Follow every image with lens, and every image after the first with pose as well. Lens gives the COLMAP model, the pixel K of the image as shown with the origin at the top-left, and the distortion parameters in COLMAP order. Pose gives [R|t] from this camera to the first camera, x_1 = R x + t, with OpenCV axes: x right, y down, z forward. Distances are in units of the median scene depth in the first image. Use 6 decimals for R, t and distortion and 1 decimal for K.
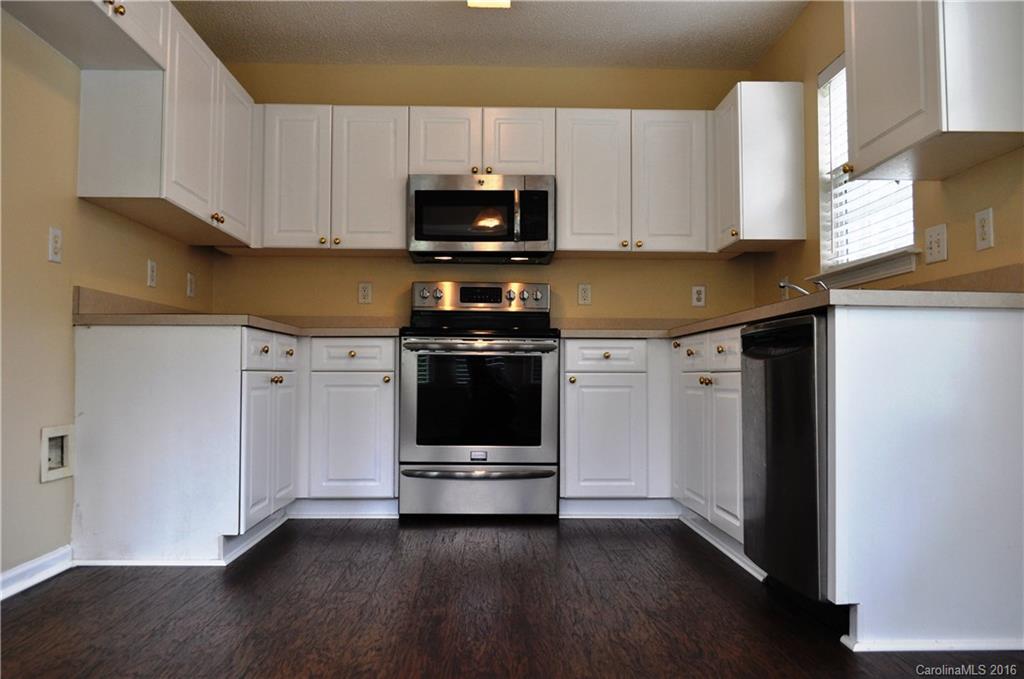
lens RADIAL K [[794.6, 0, 512.0], [0, 794.6, 339.2], [0, 0, 1]] dist [-0.018010, 0.013326]
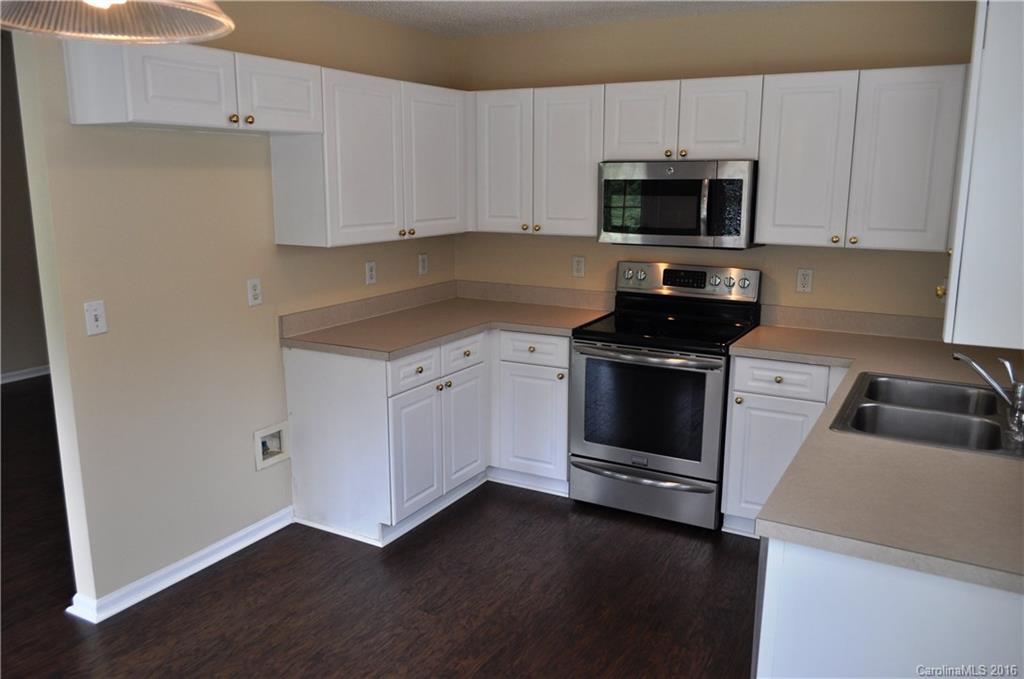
lens RADIAL K [[794.6, 0, 511.3], [0, 794.6, 338.3], [0, 0, 1]] dist [-0.018010, 0.013326]
pose [[0.853598, 0.102893, -0.510669, 0.318179], [0.023850, 0.971552, 0.235621, -0.247390], [0.520386, -0.213305, 0.826861, 0.105006]]
